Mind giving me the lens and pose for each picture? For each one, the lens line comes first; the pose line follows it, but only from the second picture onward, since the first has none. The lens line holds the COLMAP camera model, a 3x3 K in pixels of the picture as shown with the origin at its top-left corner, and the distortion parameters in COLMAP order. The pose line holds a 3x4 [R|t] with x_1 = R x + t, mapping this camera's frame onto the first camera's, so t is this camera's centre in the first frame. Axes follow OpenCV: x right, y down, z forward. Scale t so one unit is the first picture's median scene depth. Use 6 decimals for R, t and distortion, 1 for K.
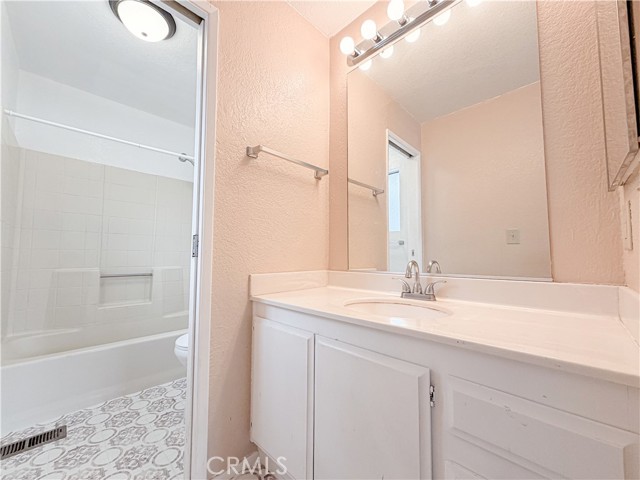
lens RADIAL K [[257.6, 0, 320.0], [0, 257.6, 244.6], [0, 0, 1]] dist [-0.001523, 0.000177]
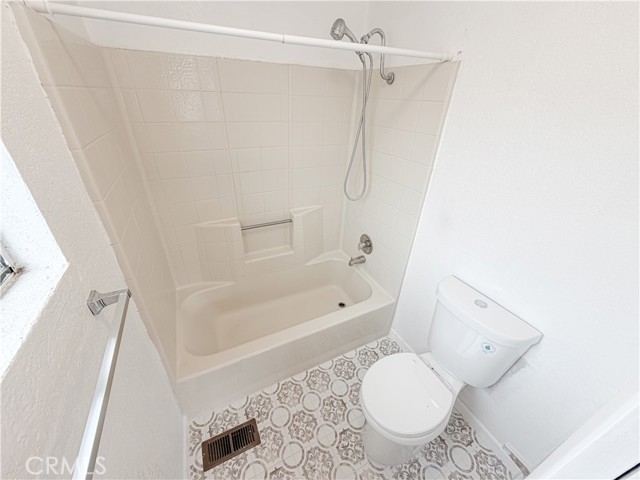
lens RADIAL K [[257.6, 0, 318.2], [0, 257.6, 241.2], [0, 0, 1]] dist [-0.001523, 0.000177]
pose [[0.944542, 0.184304, -0.271796, -0.421482], [-0.008126, 0.840523, 0.541715, -0.314030], [0.328291, -0.509464, 0.795407, 0.440530]]
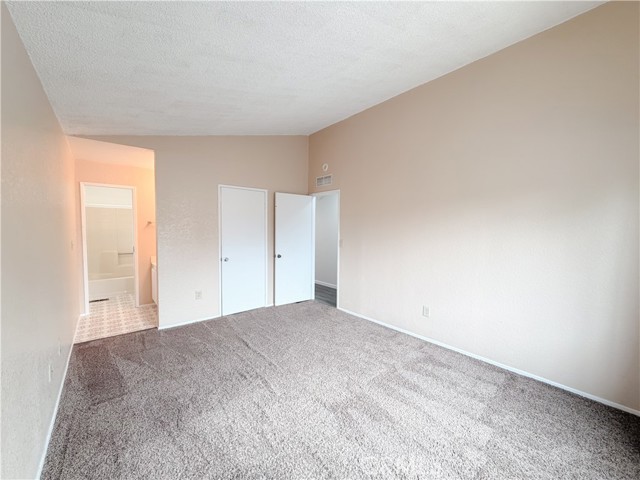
lens RADIAL K [[257.6, 0, 319.5], [0, 257.6, 240.4], [0, 0, 1]] dist [-0.001523, 0.000177]
pose [[0.995731, 0.007096, -0.092027, 1.514301], [0.003486, 0.993438, 0.114321, -0.327454], [0.092234, -0.114154, 0.989172, -1.464028]]
